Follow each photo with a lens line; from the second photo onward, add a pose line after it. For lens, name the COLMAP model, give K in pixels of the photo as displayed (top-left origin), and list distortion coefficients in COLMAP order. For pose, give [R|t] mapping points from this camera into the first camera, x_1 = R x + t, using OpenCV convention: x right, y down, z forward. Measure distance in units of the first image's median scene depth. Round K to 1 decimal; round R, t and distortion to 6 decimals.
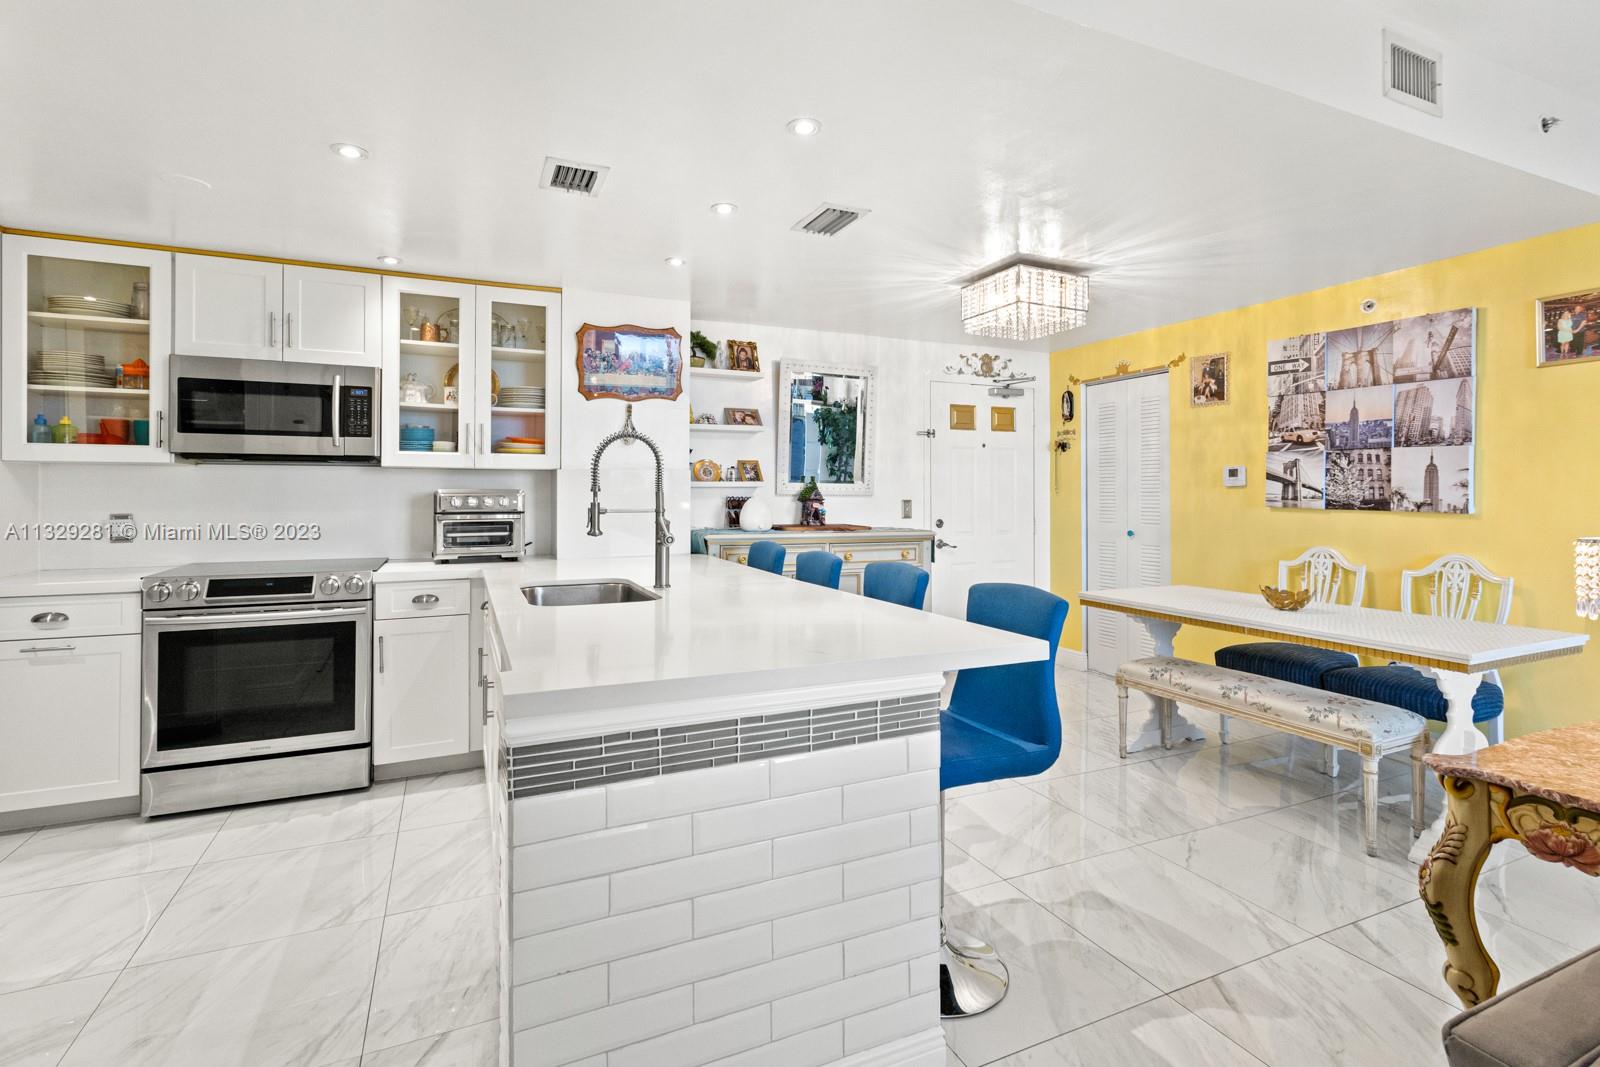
lens RADIAL K [[745.2, 0, 793.5], [0, 745.2, 491.4], [0, 0, 1]] dist [0.003121, -0.000601]
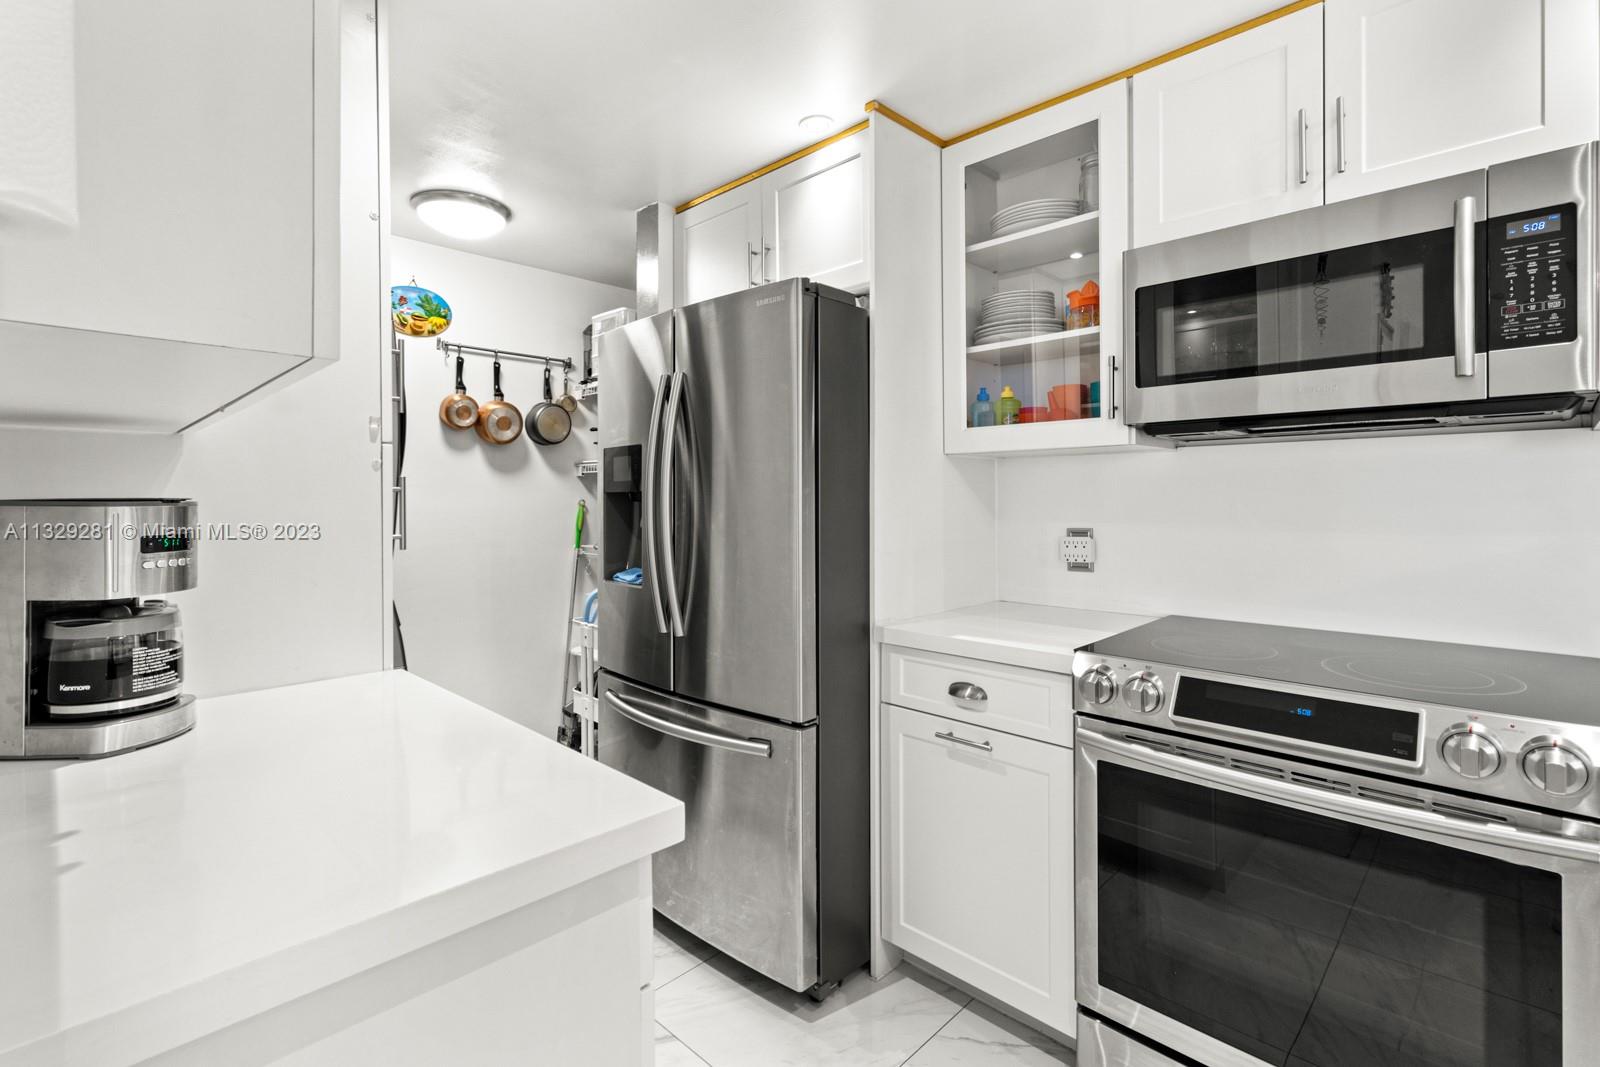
lens RADIAL K [[744.9, 0, 792.1], [0, 744.9, 491.8], [0, 0, 1]] dist [-0.000417, -0.000195]
pose [[0.359043, -0.009077, -0.933277, -0.342489], [0.005899, 0.999955, -0.007456, 0.000910], [0.933302, -0.002828, 0.359081, 0.481182]]
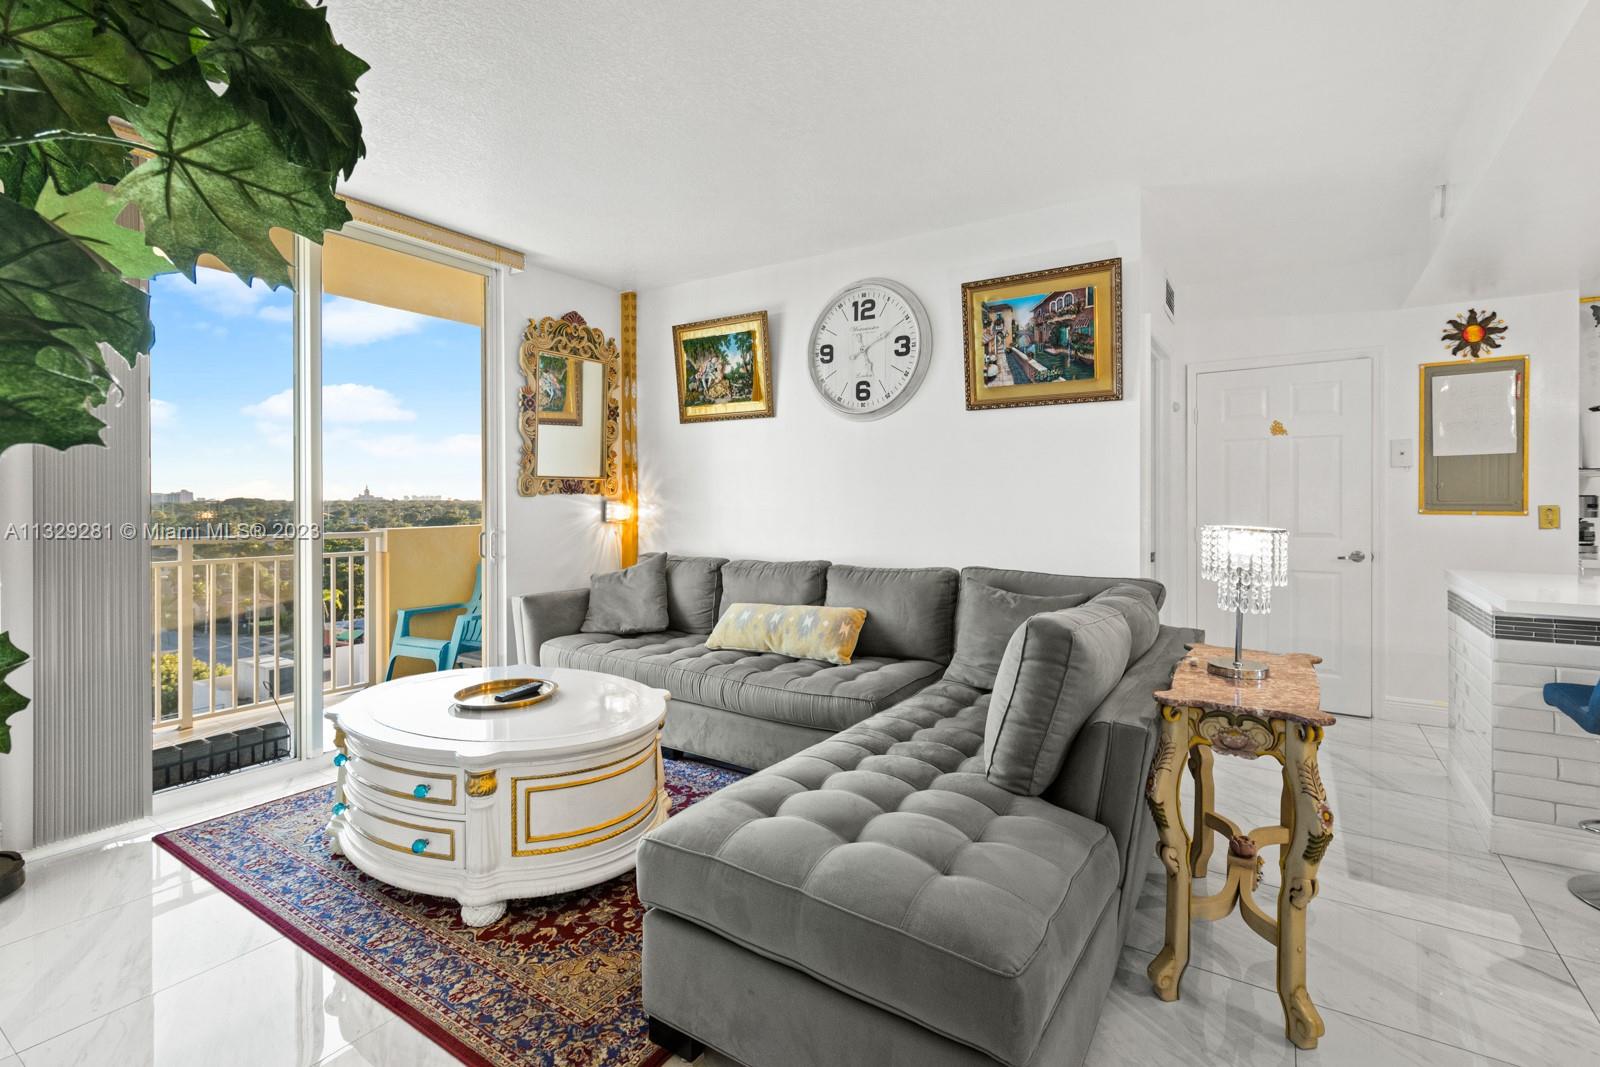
lens RADIAL K [[745.8, 0, 795.6], [0, 745.8, 508.8], [0, 0, 1]] dist [0.005881, 0.000065]
pose [[-0.841775, 0.009733, -0.539741, 1.050953], [0.007113, 0.999951, 0.006939, 0.004550], [0.539782, 0.002002, -0.841802, 0.687321]]
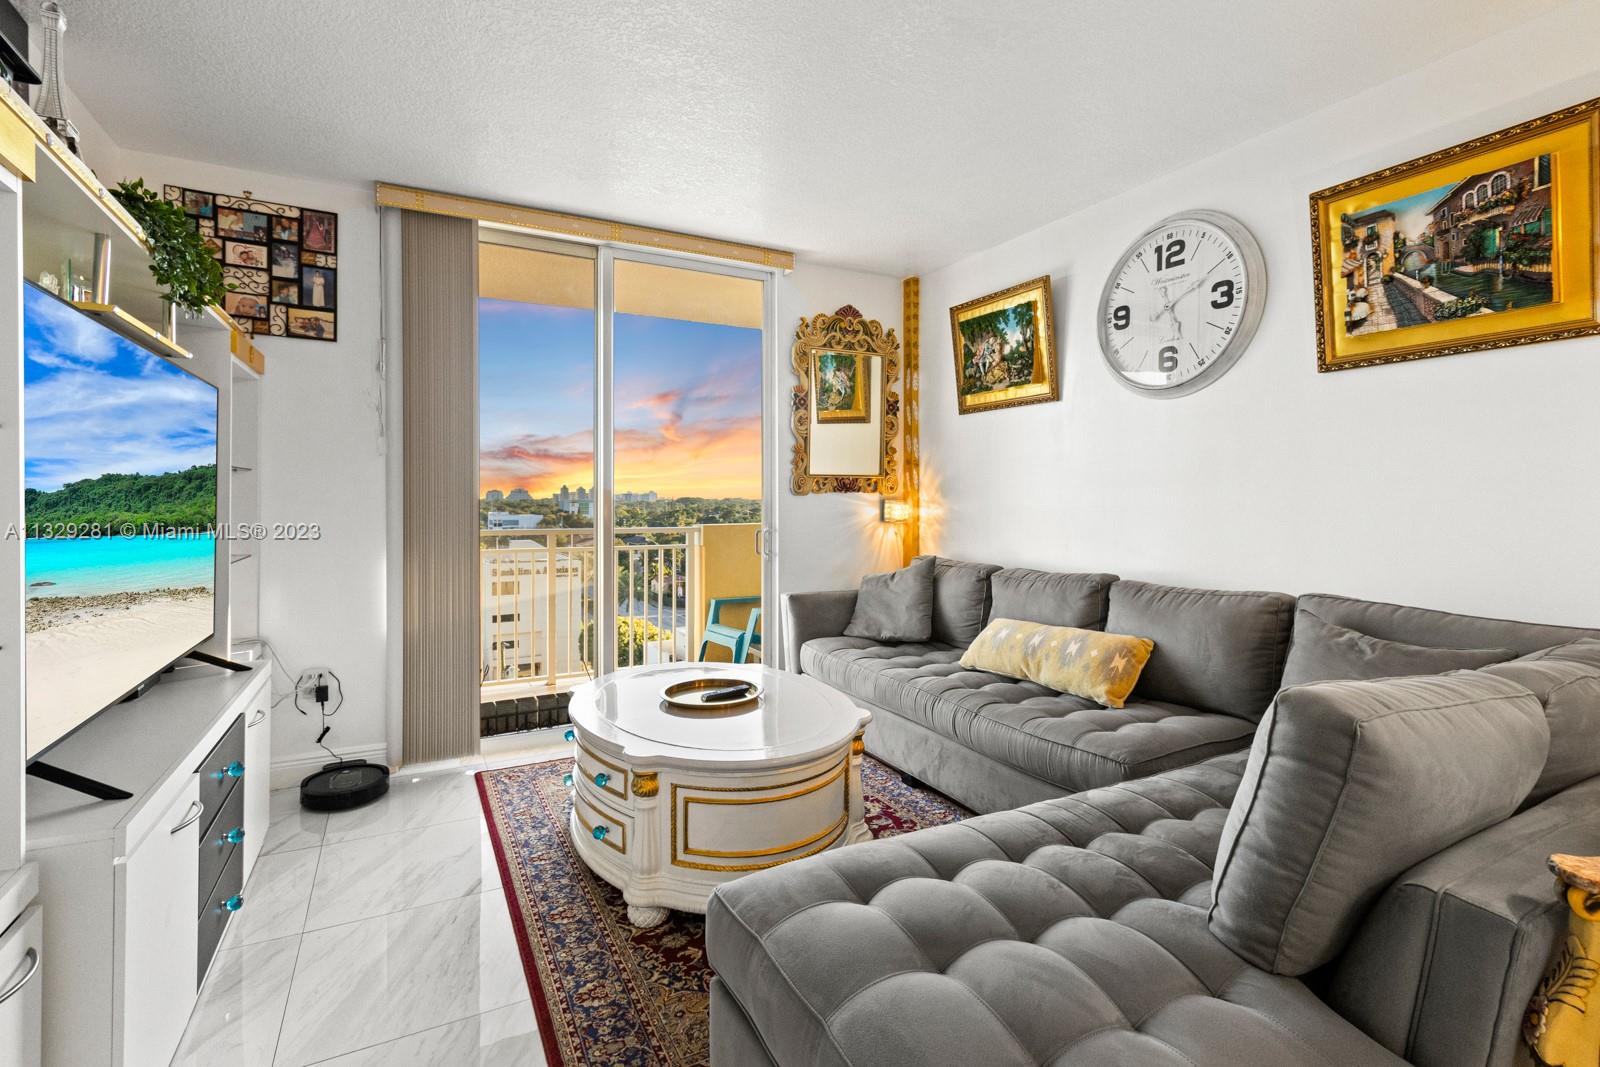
lens RADIAL K [[744.3, 0, 794.3], [0, 744.3, 512.0], [0, 0, 1]] dist [0.005182, 0.000424]
pose [[-0.997822, 0.002902, -0.065900, 0.862557], [0.002262, 0.999950, 0.009785, 0.005485], [0.065925, 0.009615, -0.997778, 0.645177]]
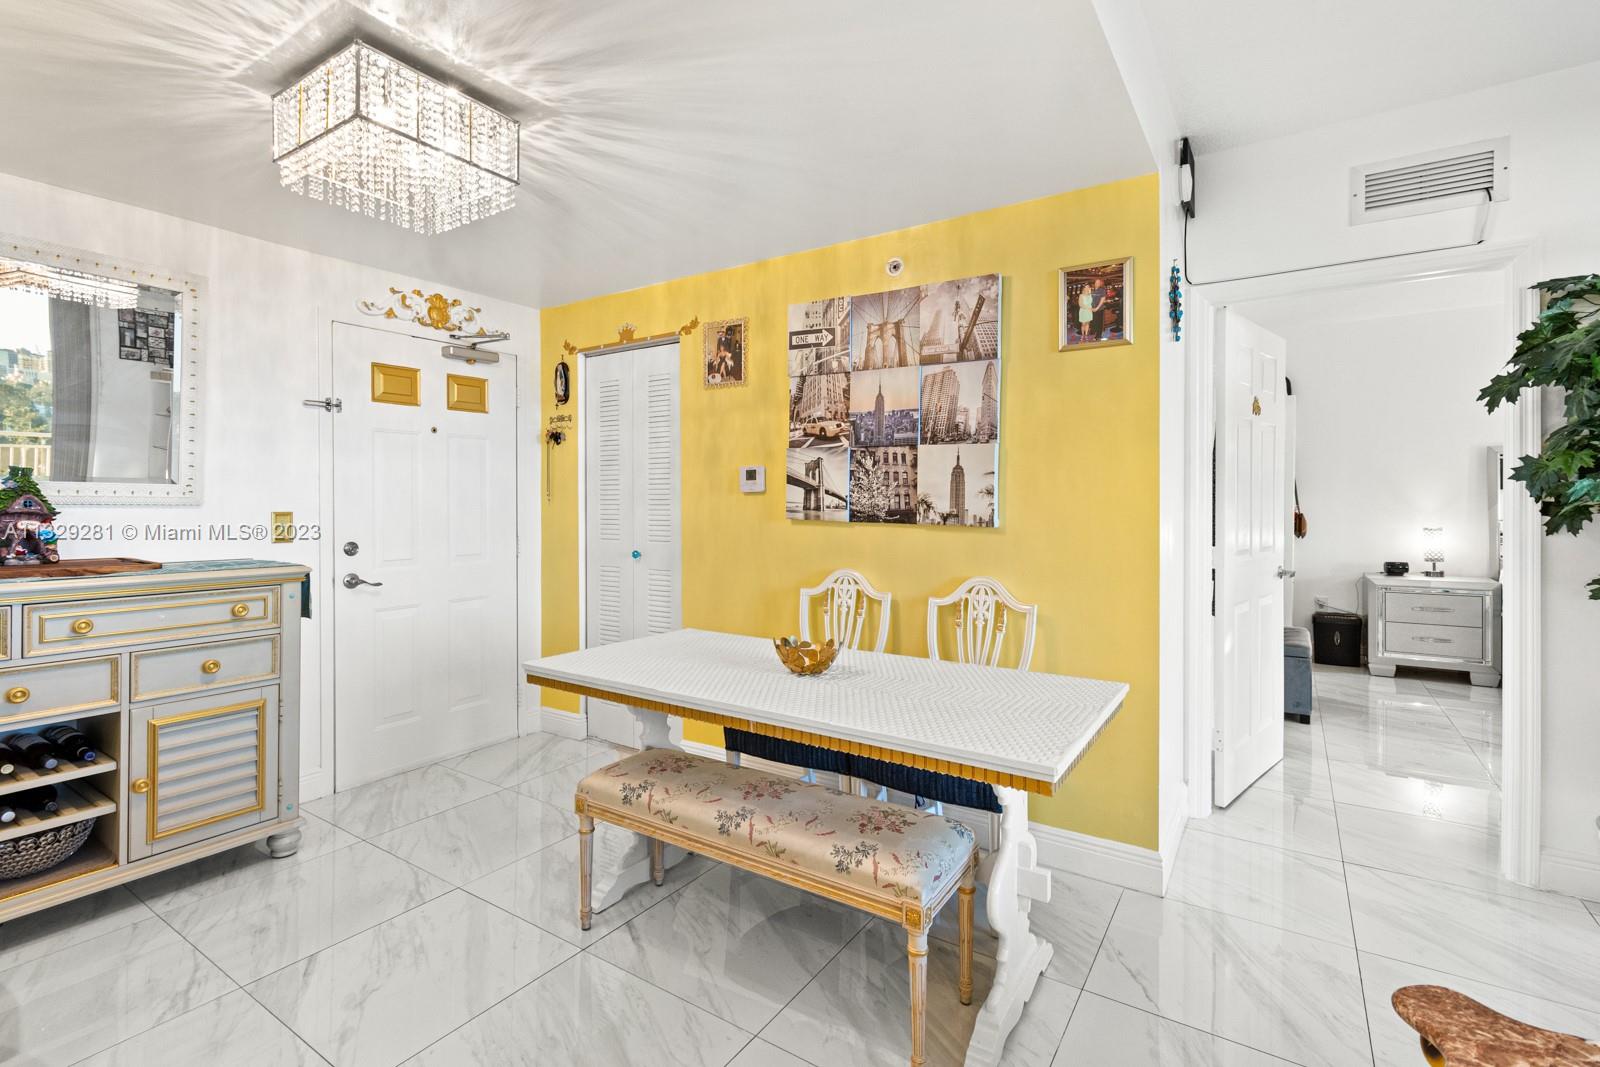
lens RADIAL K [[742.7, 0, 790.9], [0, 742.7, 499.1], [0, 0, 1]] dist [0.004173, -0.000006]
pose [[0.848691, 0.002391, 0.528883, 0.257938], [-0.002819, 0.999996, 0.000002, -0.000278], [-0.528881, -0.001493, 0.848695, 0.385849]]
